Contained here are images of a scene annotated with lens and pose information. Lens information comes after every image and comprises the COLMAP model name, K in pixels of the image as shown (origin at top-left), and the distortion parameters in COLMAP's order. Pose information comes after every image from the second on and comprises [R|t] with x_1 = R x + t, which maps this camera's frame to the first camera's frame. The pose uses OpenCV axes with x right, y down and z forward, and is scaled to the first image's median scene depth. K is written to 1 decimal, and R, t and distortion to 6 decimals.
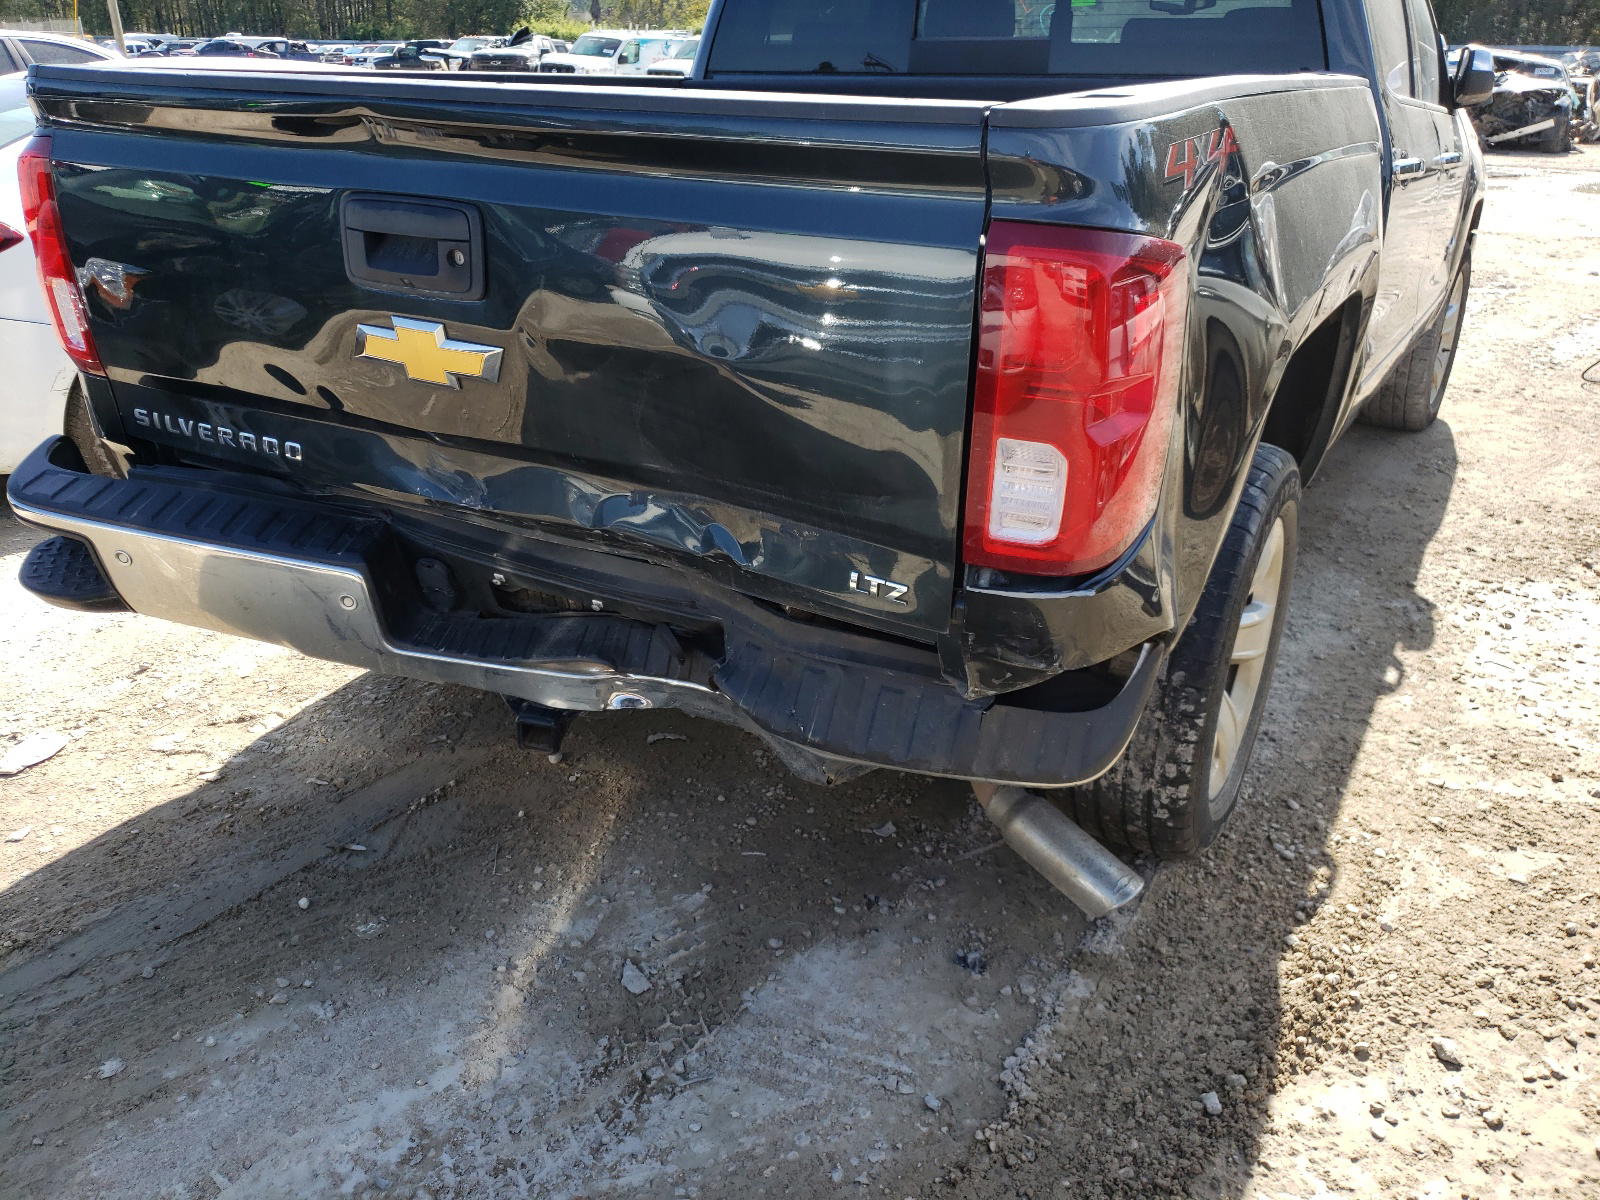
lens RADIAL K [[1242.4, 0, 800.0], [0, 1242.4, 600.0], [0, 0, 1]] dist [-0.007814, 0.040025]
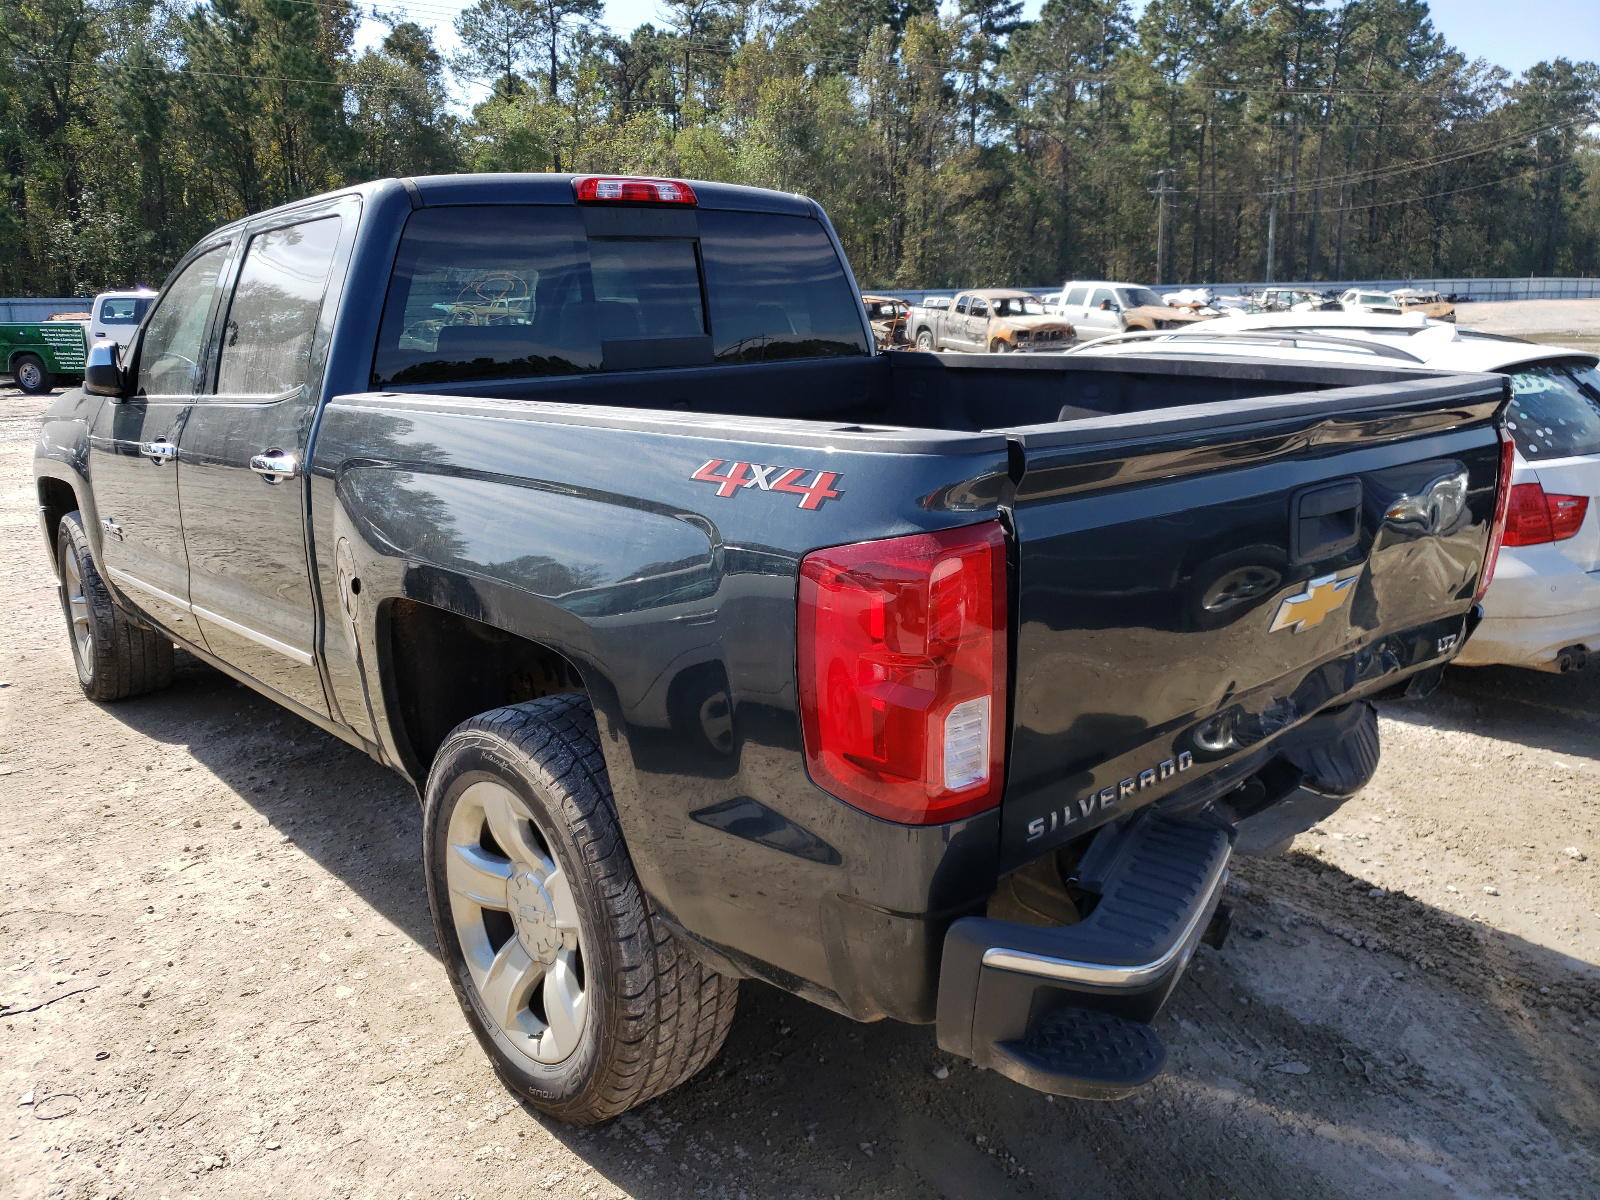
lens RADIAL K [[1242.4, 0, 800.0], [0, 1242.4, 600.0], [0, 0, 1]] dist [-0.007814, 0.040025]
pose [[0.322167, -0.236477, 0.916672, -1.245734], [0.390982, 0.915095, 0.098659, -0.411323], [-0.862173, 0.326618, 0.387271, 0.750392]]
